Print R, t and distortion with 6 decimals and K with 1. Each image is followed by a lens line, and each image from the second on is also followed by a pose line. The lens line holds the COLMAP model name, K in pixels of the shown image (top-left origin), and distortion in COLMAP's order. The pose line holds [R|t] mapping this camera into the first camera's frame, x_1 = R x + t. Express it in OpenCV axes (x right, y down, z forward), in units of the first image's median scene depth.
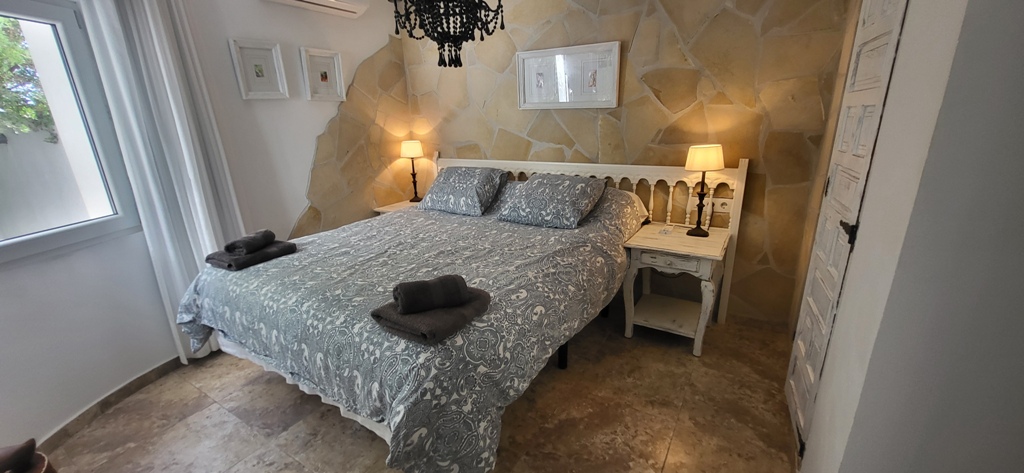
lens RADIAL K [[403.4, 0, 500.2], [0, 403.4, 240.9], [0, 0, 1]] dist [-0.000071, 0.000282]
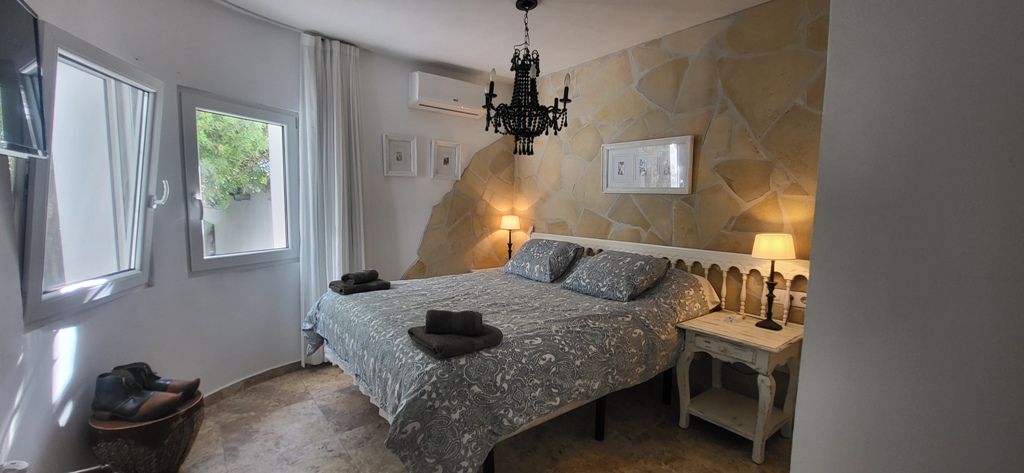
lens RADIAL K [[403.4, 0, 500.2], [0, 403.4, 240.9], [0, 0, 1]] dist [-0.000071, 0.000282]
pose [[0.942601, 0.082541, -0.323560, 0.197354], [-0.146148, 0.973210, -0.177493, 0.048069], [0.300241, 0.214593, 0.929411, -0.099873]]
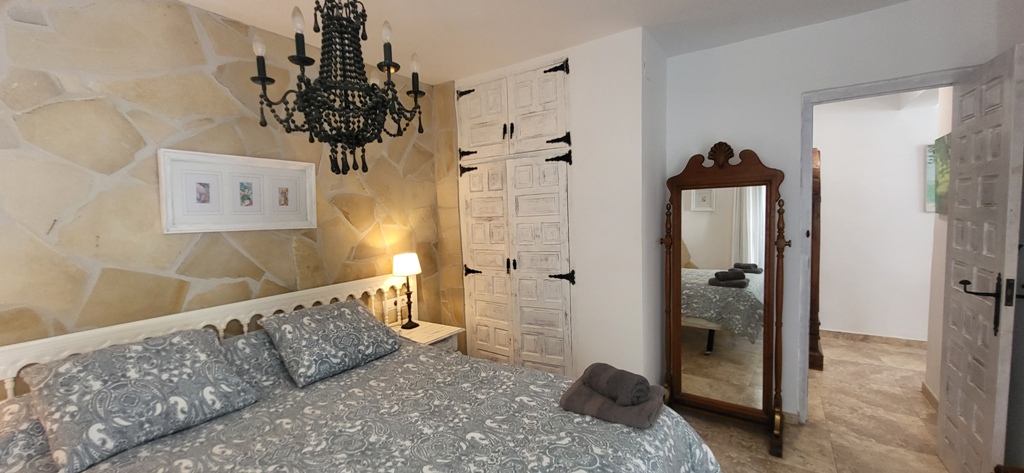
lens RADIAL K [[403.4, 0, 500.2], [0, 403.4, 240.9], [0, 0, 1]] dist [-0.000071, 0.000282]
pose [[0.031660, -0.040117, 0.998693, -0.718915], [0.329755, 0.943667, 0.027453, -0.209897], [-0.943535, 0.328455, 0.043105, 0.634064]]
